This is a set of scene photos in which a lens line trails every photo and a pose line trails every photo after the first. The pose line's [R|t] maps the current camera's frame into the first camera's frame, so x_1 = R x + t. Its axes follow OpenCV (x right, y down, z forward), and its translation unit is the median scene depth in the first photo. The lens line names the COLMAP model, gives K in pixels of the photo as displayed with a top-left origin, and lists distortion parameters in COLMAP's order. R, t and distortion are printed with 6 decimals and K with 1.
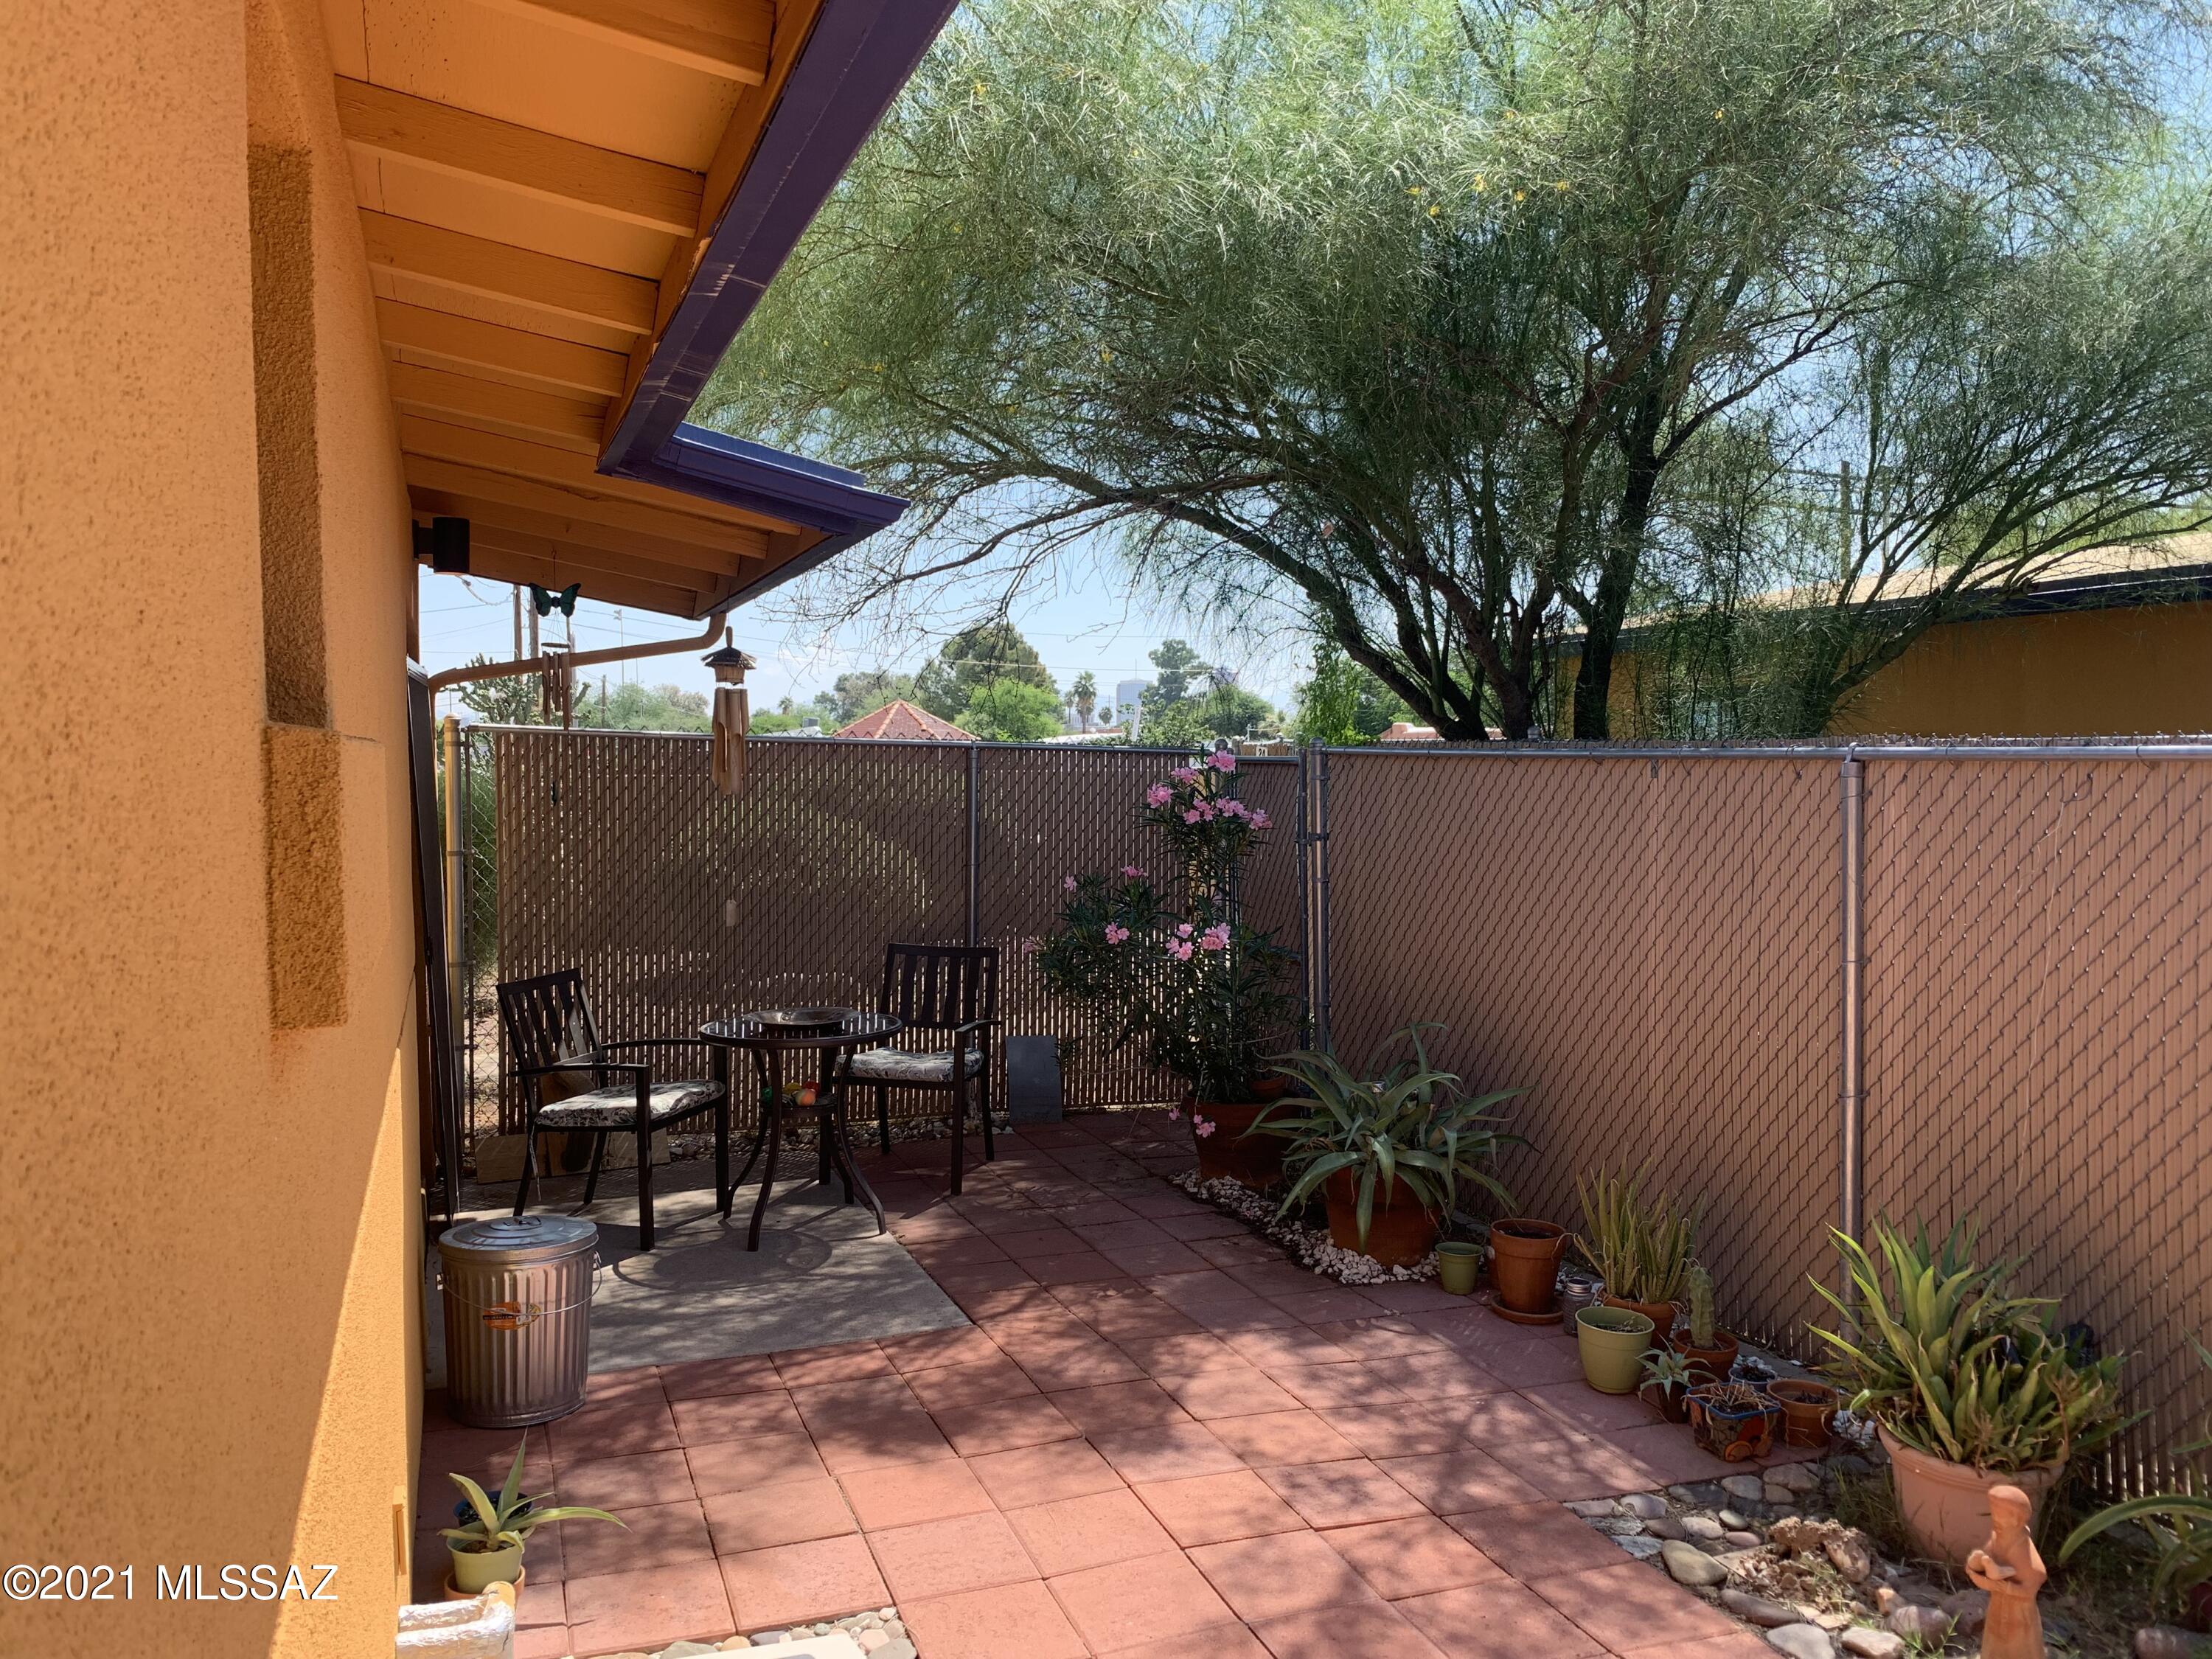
lens RADIAL K [[1699.9, 0, 1101.6], [0, 1699.9, 827.2], [0, 0, 1]] dist [0.041792, -0.043475]
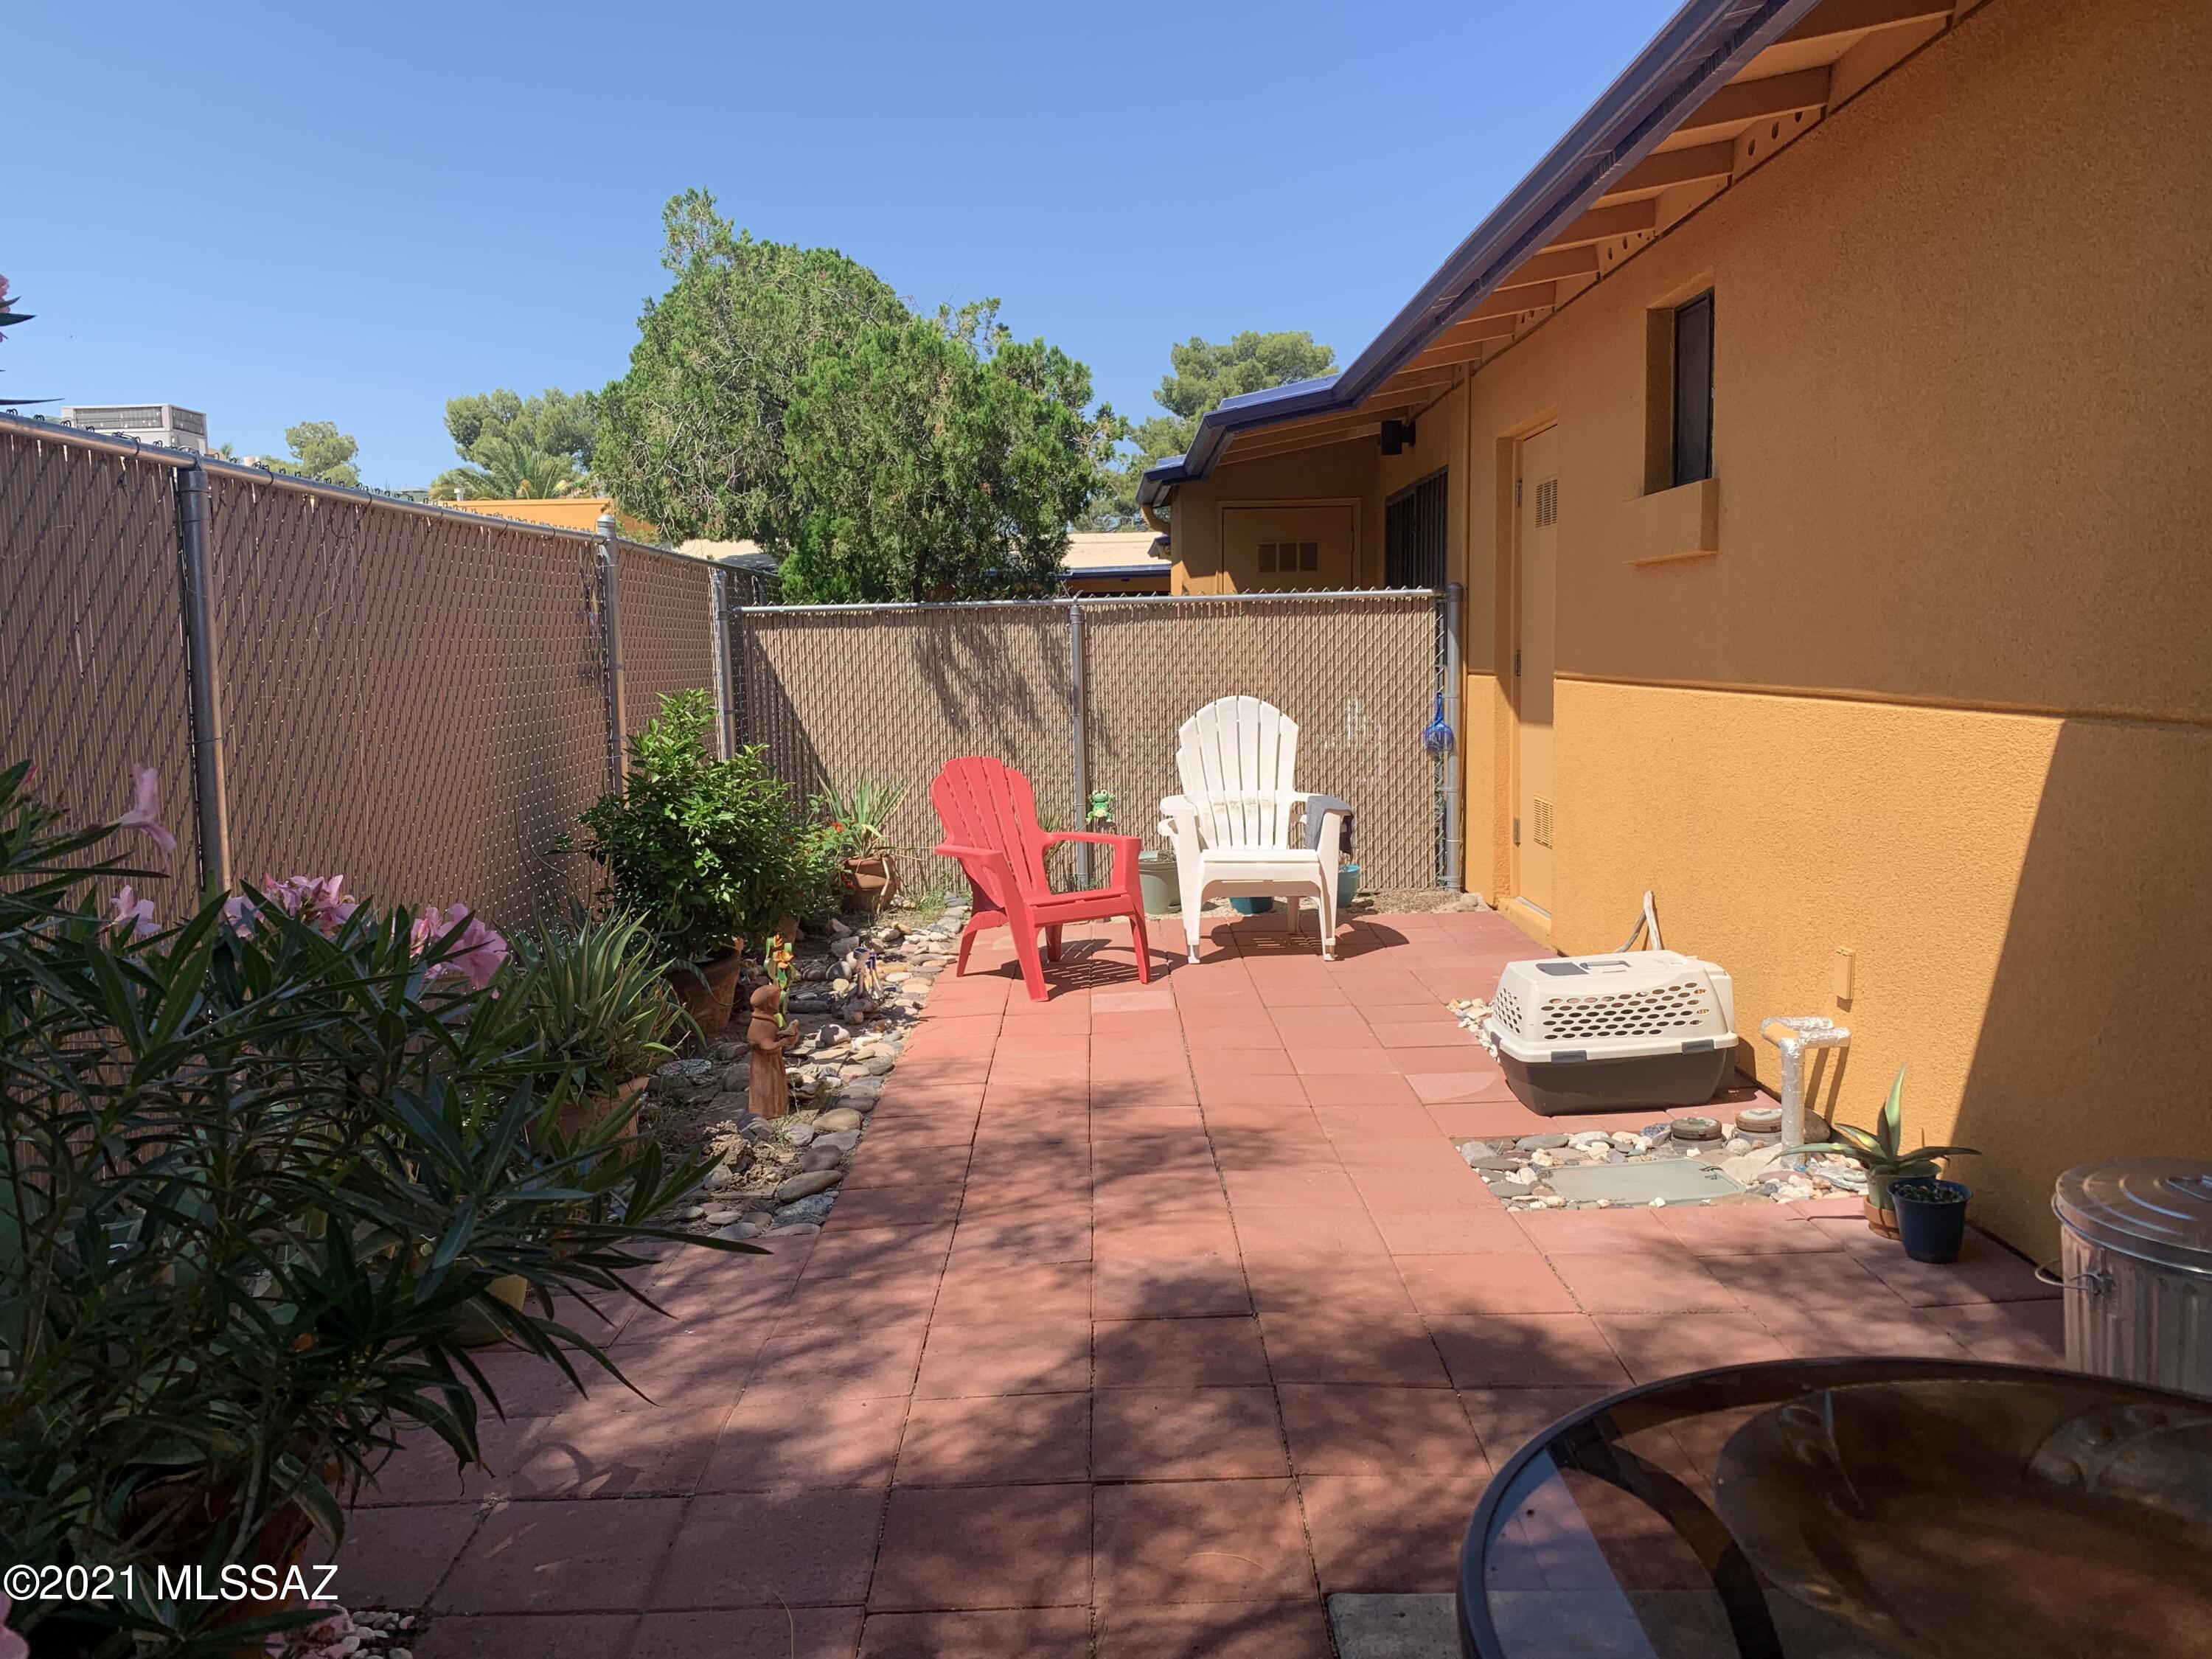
lens RADIAL K [[1699.9, 0, 1105.0], [0, 1699.9, 826.4], [0, 0, 1]] dist [0.041792, -0.043475]
pose [[-0.938640, -0.009861, 0.344758, -0.184210], [0.042276, 0.988764, 0.143383, 0.025164], [-0.342298, 0.149160, -0.927676, 1.493249]]
